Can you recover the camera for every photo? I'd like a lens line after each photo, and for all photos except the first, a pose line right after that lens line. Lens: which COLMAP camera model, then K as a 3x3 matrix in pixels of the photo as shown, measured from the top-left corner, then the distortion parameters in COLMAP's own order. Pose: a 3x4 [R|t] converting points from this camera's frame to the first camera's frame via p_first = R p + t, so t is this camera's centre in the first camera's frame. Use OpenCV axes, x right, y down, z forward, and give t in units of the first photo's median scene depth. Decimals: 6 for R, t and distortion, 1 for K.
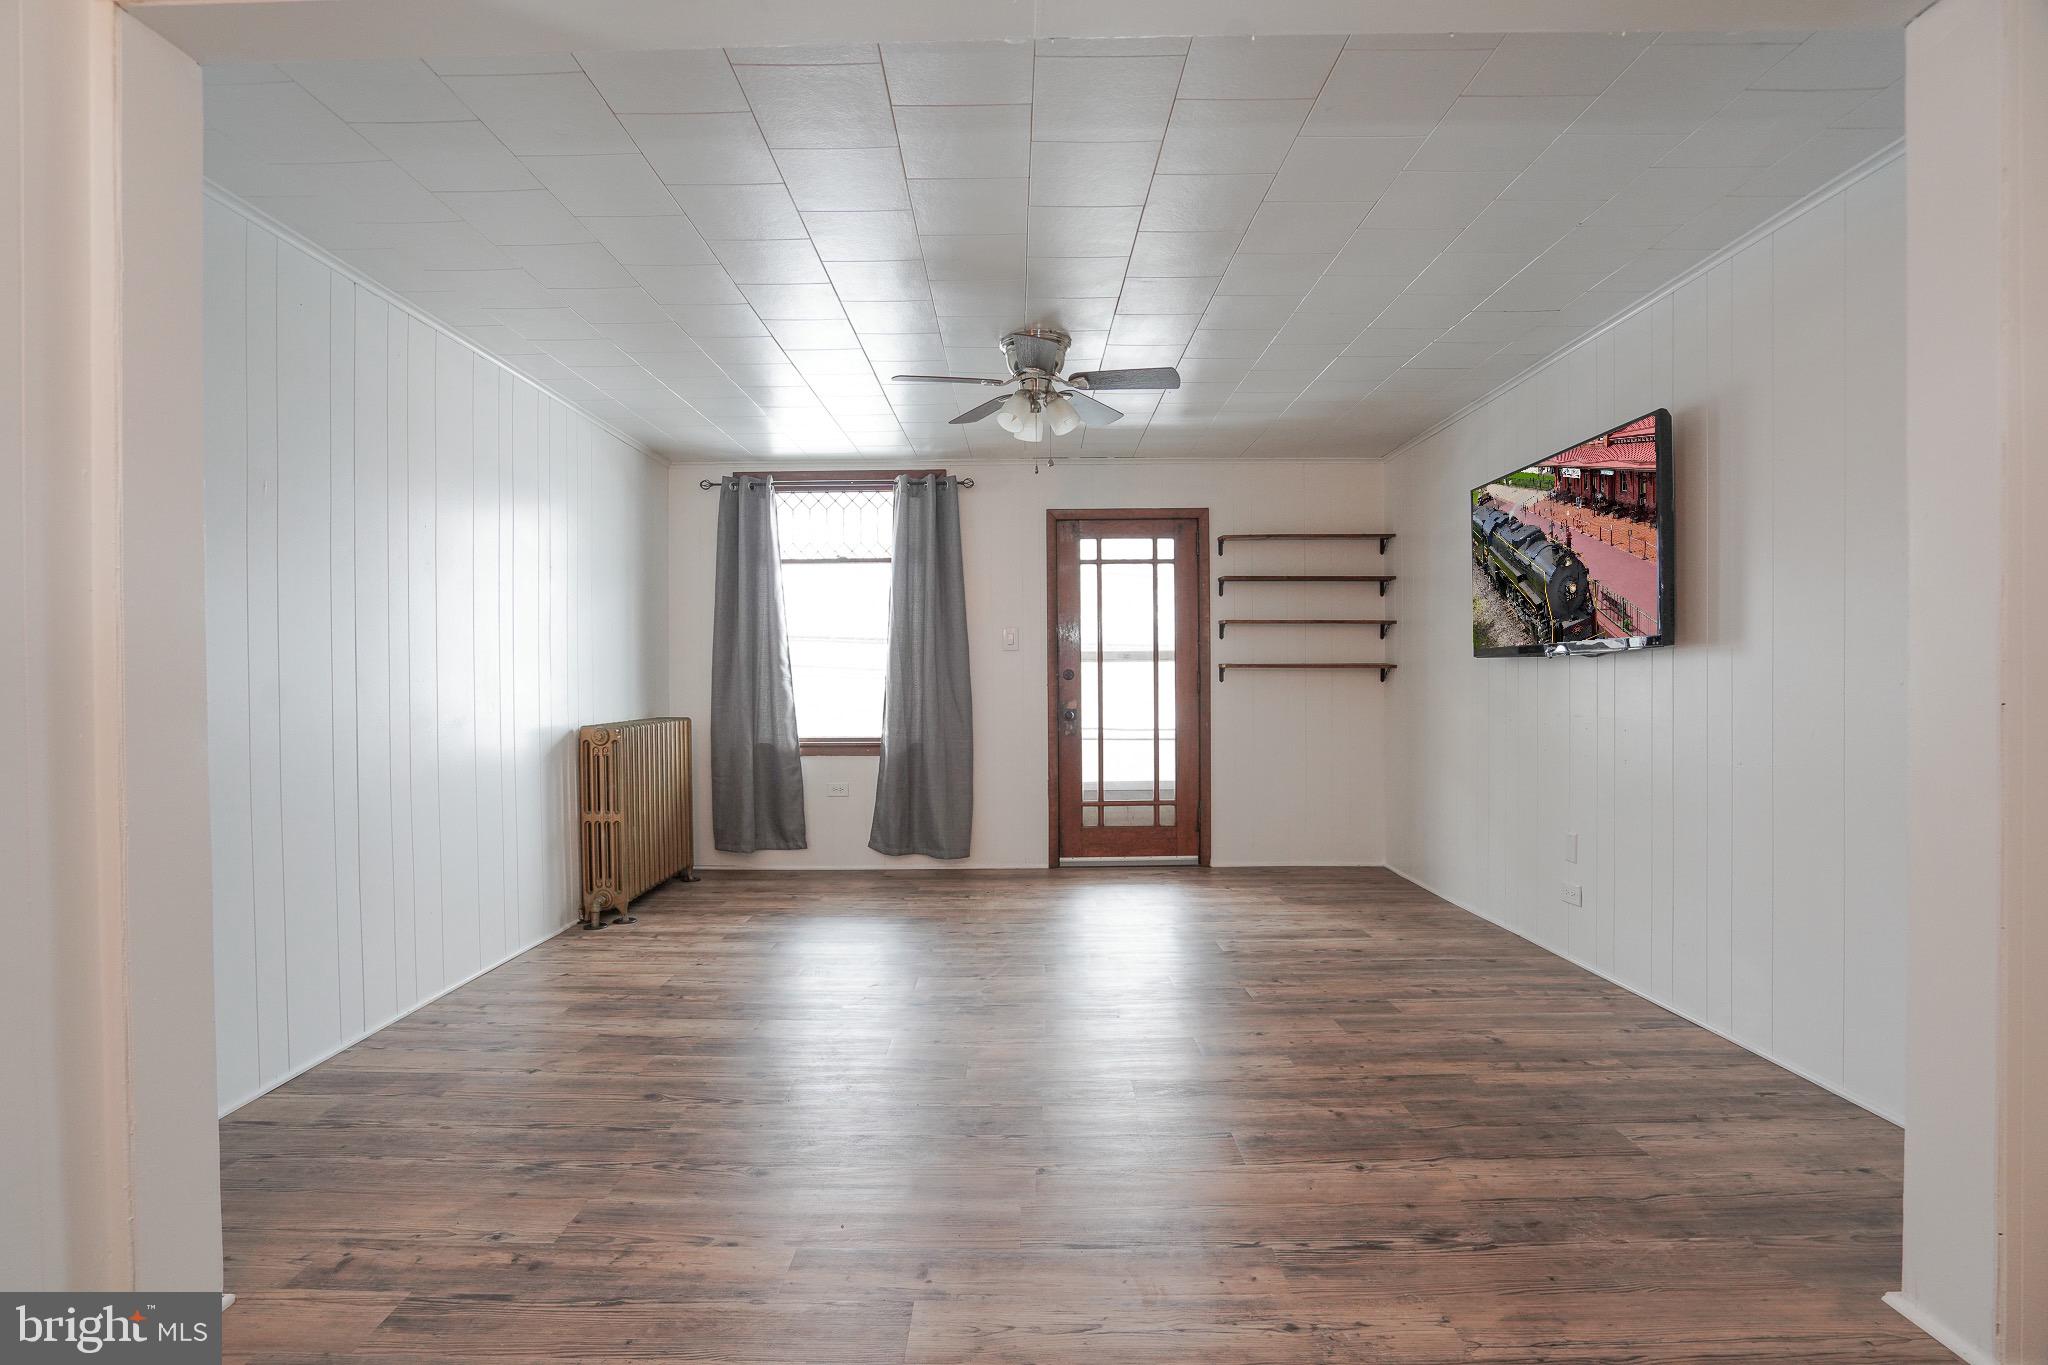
lens RADIAL K [[1037.9, 0, 920.1], [0, 1037.9, 692.1], [0, 0, 1]] dist [-0.072194, 0.033749]
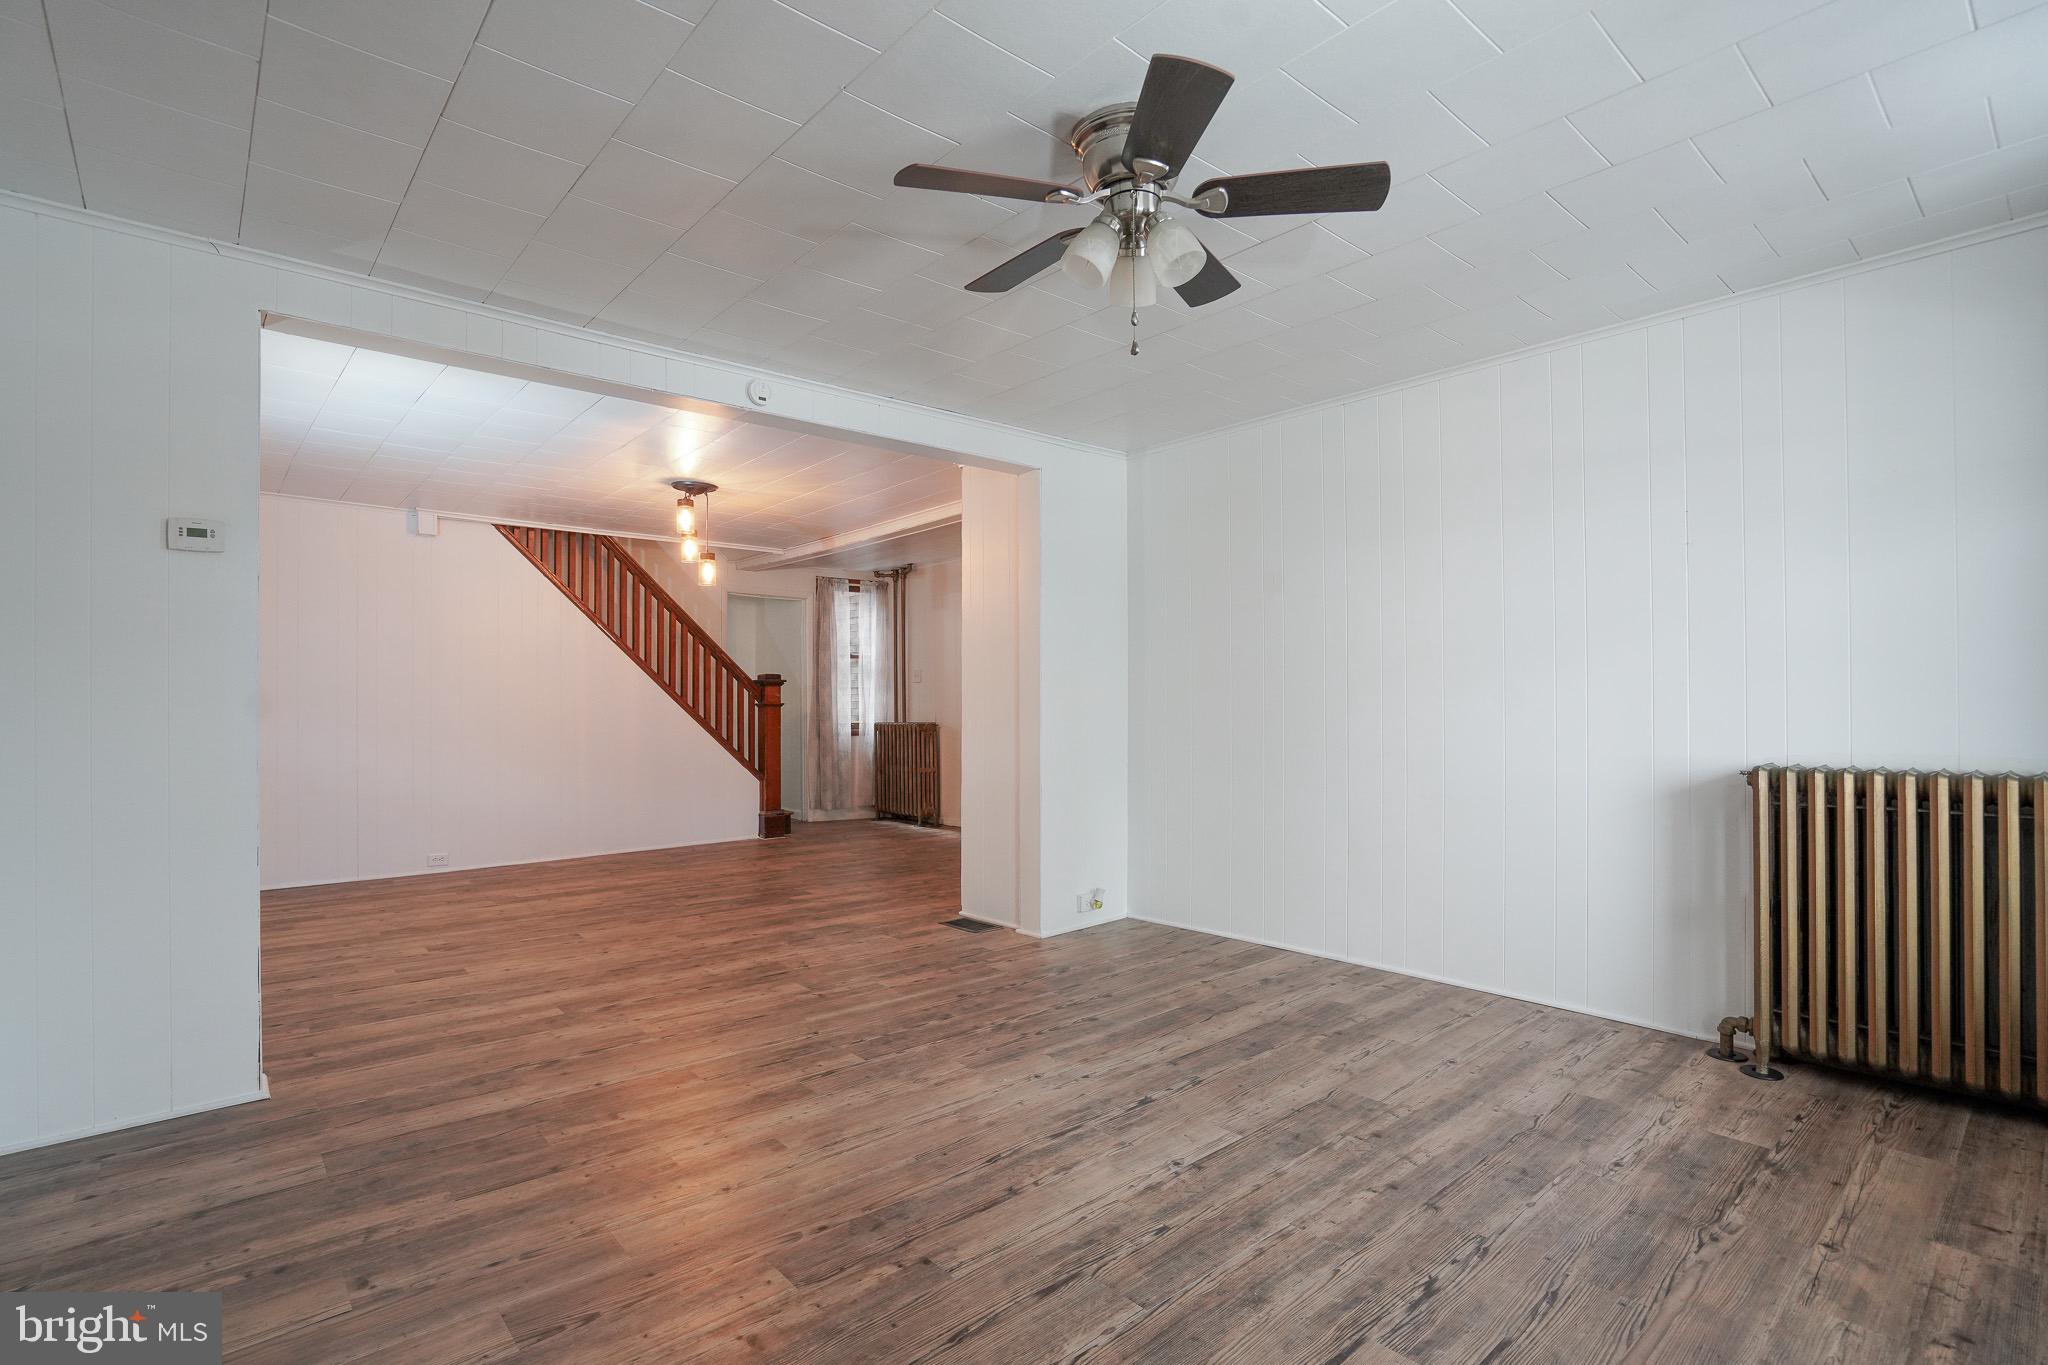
lens RADIAL K [[929.2, 0, 1014.0], [0, 929.2, 690.6], [0, 0, 1]] dist [-0.058684, 0.022089]
pose [[-0.699282, 0.003417, -0.714838, 0.366663], [0.000734, 0.999991, 0.004062, -0.013914], [0.714845, 0.002316, -0.699279, 0.900212]]
